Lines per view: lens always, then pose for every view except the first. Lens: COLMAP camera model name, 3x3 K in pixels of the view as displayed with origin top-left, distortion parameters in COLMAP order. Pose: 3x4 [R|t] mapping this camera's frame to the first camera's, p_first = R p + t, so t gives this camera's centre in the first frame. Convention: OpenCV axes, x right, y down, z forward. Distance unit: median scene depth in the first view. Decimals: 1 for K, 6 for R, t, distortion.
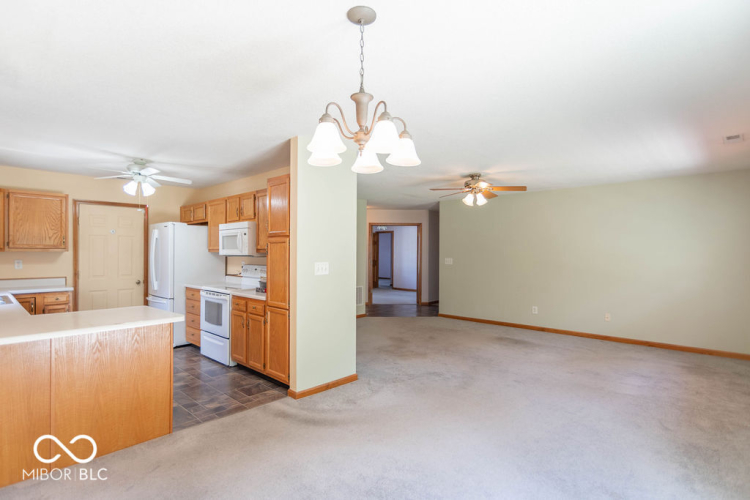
lens RADIAL K [[376.8, 0, 377.1], [0, 376.8, 248.5], [0, 0, 1]] dist [0.000283, 0.001069]
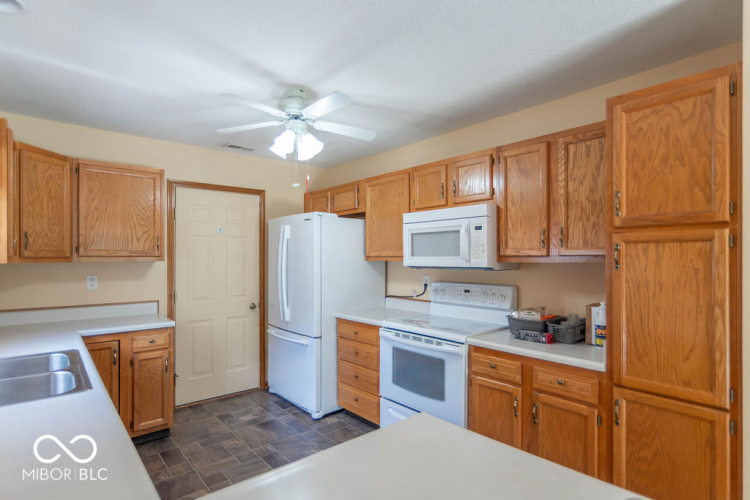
lens RADIAL K [[386.3, 0, 375.0], [0, 386.3, 250.0], [0, 0, 1]] dist [-0.001333, -0.000500]
pose [[0.993925, -0.006761, -0.109850, -0.411326], [0.005828, 0.999944, -0.008816, -0.002751], [0.109903, 0.008122, 0.993909, 0.412873]]
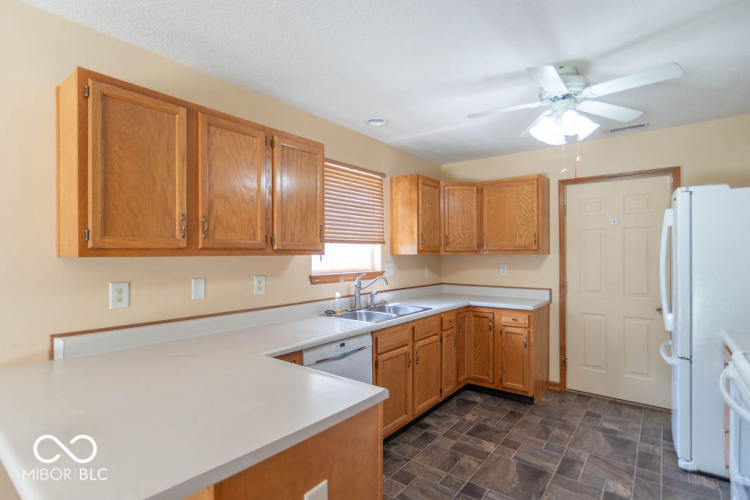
lens RADIAL K [[376.8, 0, 377.1], [0, 376.8, 248.5], [0, 0, 1]] dist [0.000283, 0.001069]
pose [[0.092767, -0.018256, -0.995520, -0.139689], [0.012495, 0.999775, -0.017169, 0.005768], [0.995609, -0.010846, 0.092975, 0.637985]]
